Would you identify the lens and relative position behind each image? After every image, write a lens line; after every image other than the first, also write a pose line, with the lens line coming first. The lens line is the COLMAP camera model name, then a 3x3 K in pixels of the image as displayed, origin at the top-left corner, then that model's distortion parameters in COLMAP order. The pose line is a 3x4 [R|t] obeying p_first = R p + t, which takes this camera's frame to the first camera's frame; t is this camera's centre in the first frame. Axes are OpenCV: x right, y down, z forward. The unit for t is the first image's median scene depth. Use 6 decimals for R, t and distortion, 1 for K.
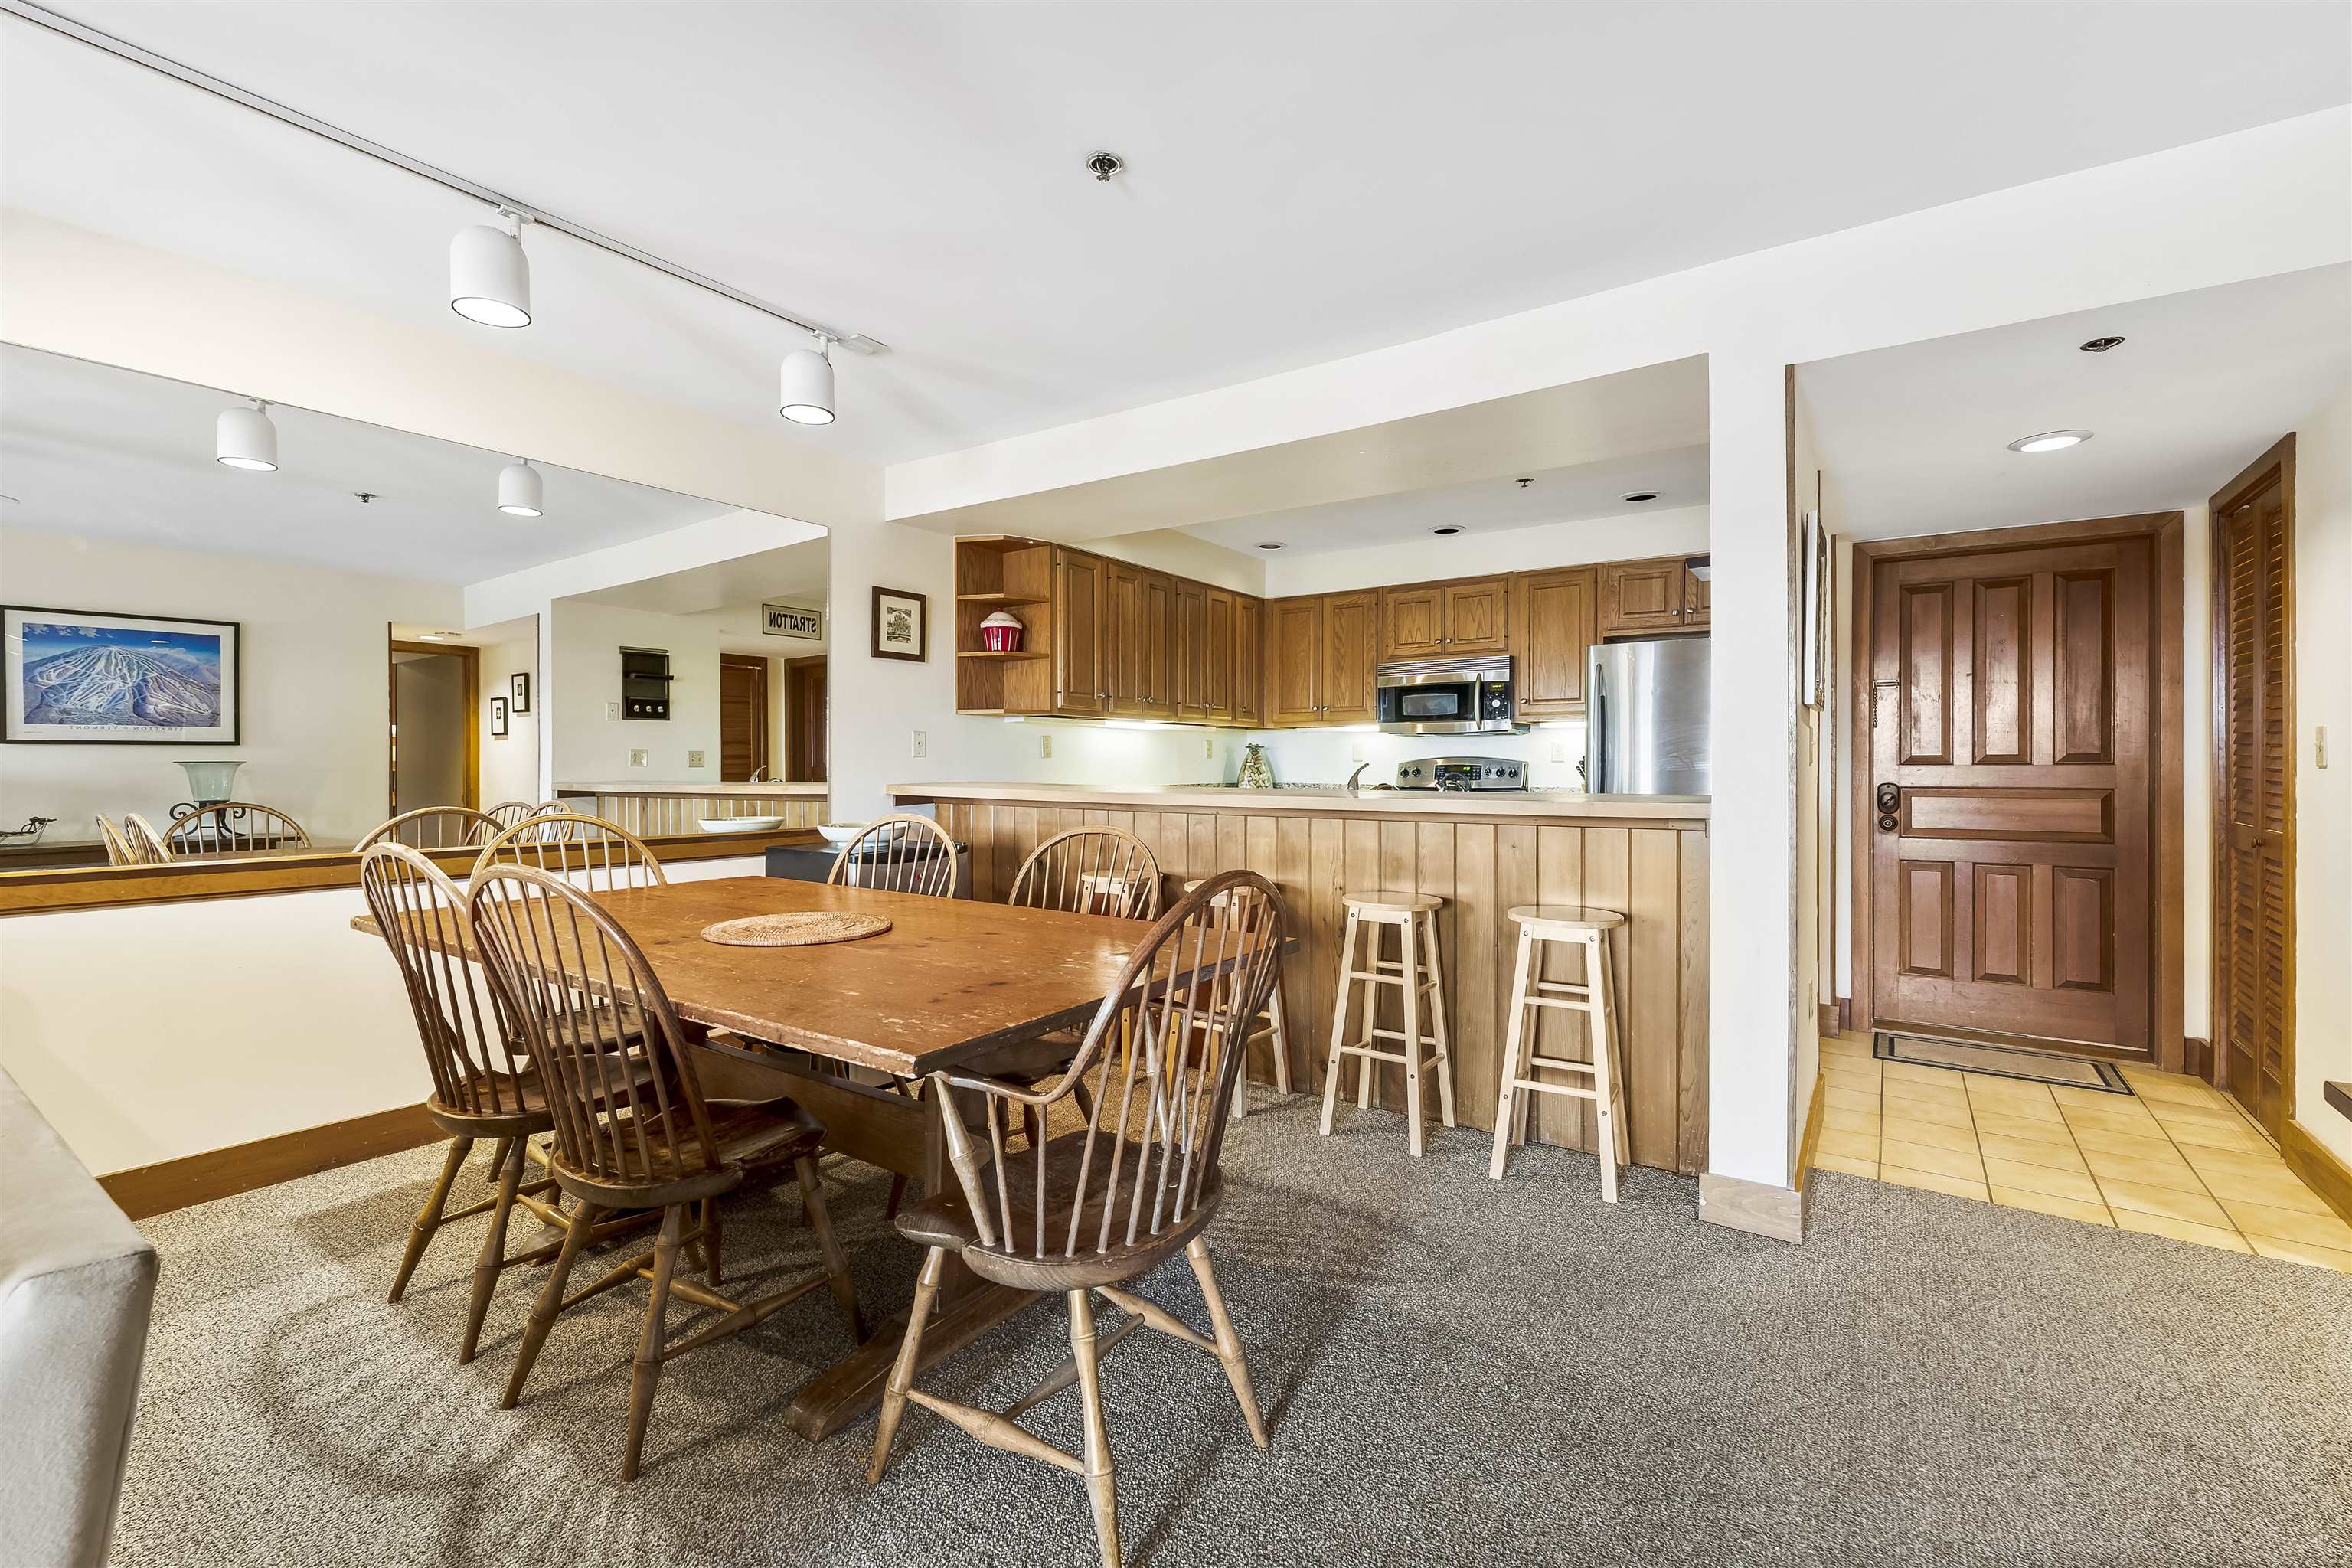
lens RADIAL K [[1027.9, 0, 1172.2], [0, 1027.9, 770.2], [0, 0, 1]] dist [-0.003909, 0.000105]
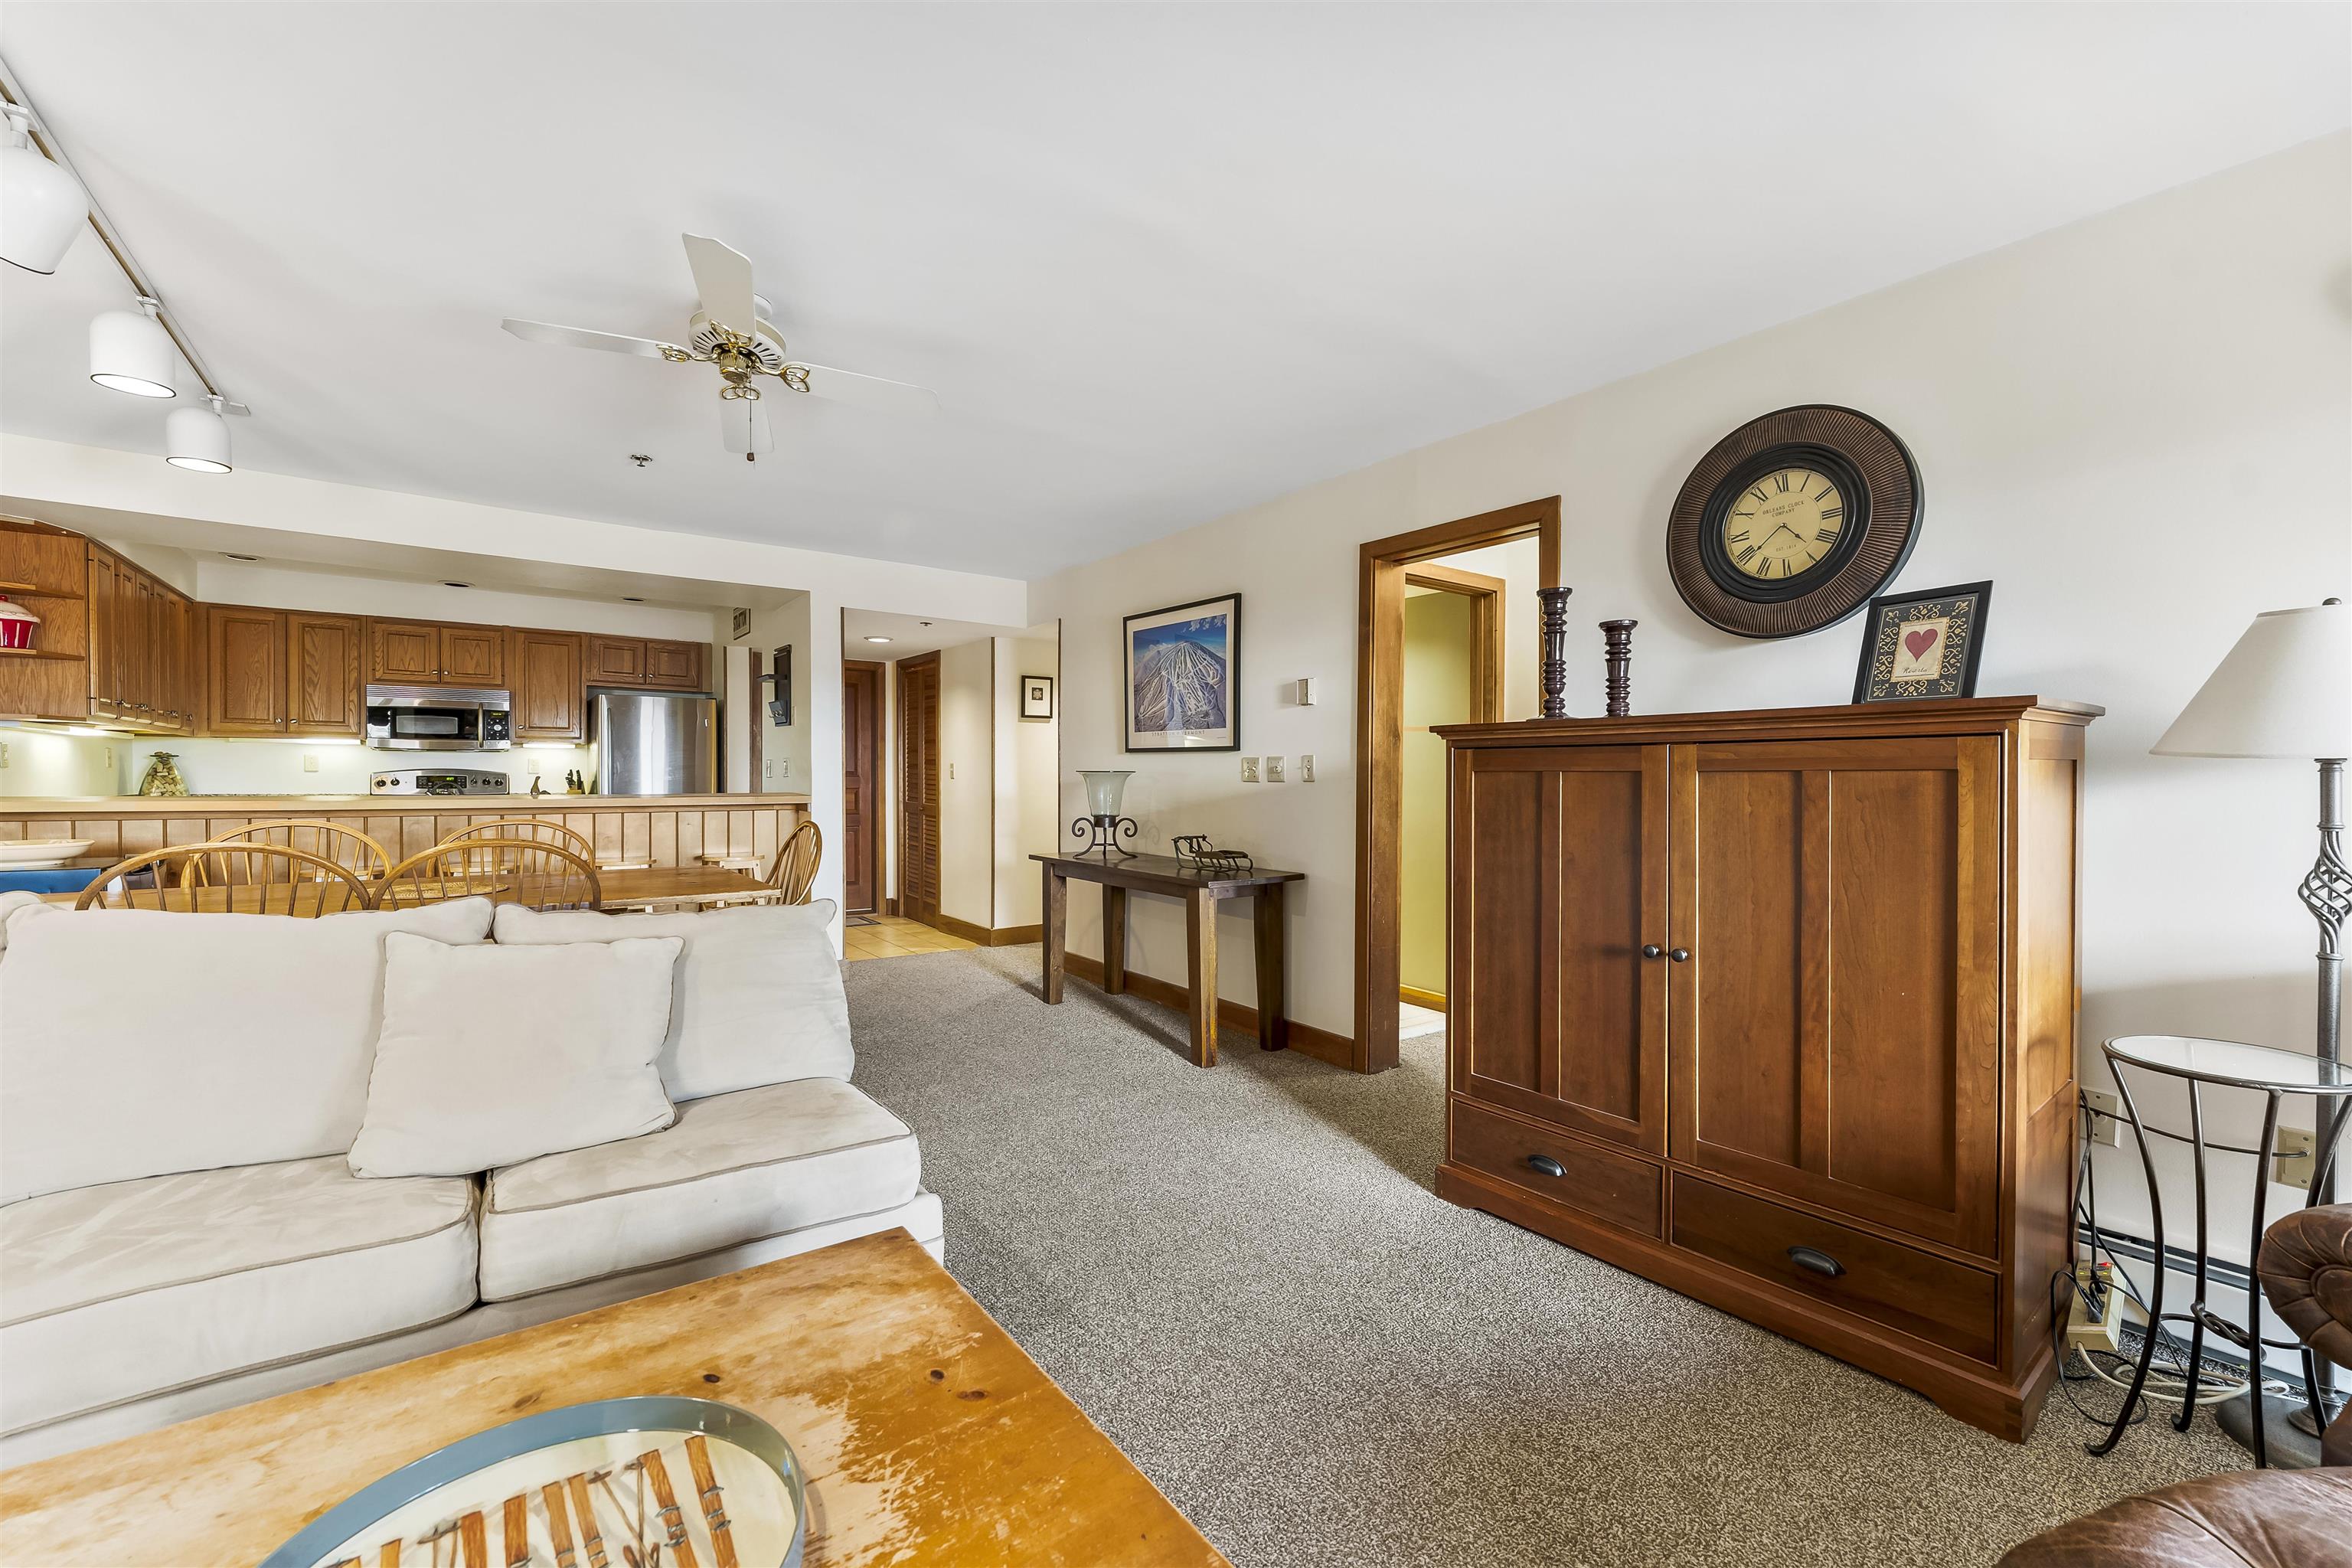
lens RADIAL K [[965.2, 0, 1175.2], [0, 965.2, 780.1], [0, 0, 1]] dist [0.004154, 0.000021]
pose [[0.322790, -0.003469, 0.946464, -0.557556], [0.000048, 0.999993, 0.003649, -0.003730], [-0.946470, -0.001133, 0.322789, -0.189899]]
